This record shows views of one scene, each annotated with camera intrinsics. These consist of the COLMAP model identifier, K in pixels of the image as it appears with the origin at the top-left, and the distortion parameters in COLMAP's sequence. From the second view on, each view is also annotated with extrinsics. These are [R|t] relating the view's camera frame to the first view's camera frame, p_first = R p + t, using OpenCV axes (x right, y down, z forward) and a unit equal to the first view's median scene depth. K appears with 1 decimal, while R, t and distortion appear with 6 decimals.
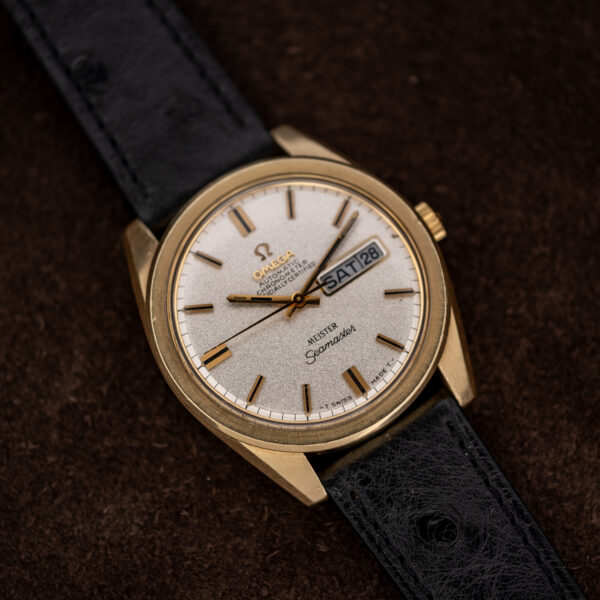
lens RADIAL K [[4047.5, 0, 300.0], [0, 4047.5, 300.0], [0, 0, 1]] dist [-0.227452, 5.112213]
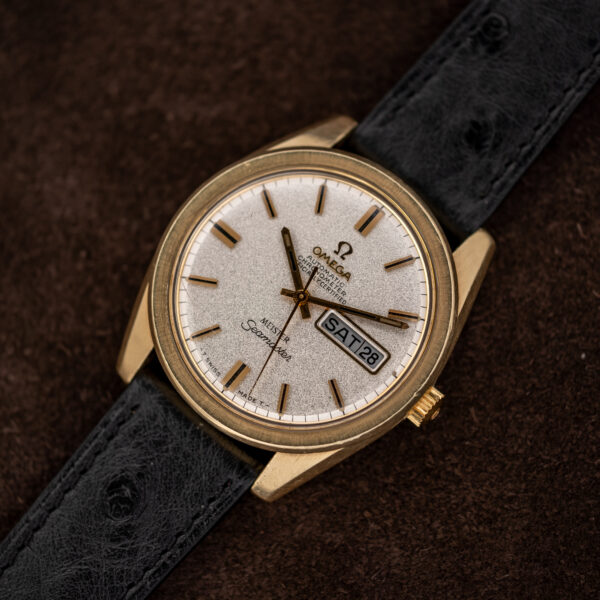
lens RADIAL K [[4047.5, 0, 300.0], [0, 4047.5, 300.0], [0, 0, 1]] dist [-0.227452, 5.112213]
pose [[0.252791, 0.950310, -0.181681, 0.177330], [-0.917276, 0.295126, 0.267406, -0.260182], [0.307737, 0.099054, 0.946301, 0.072719]]
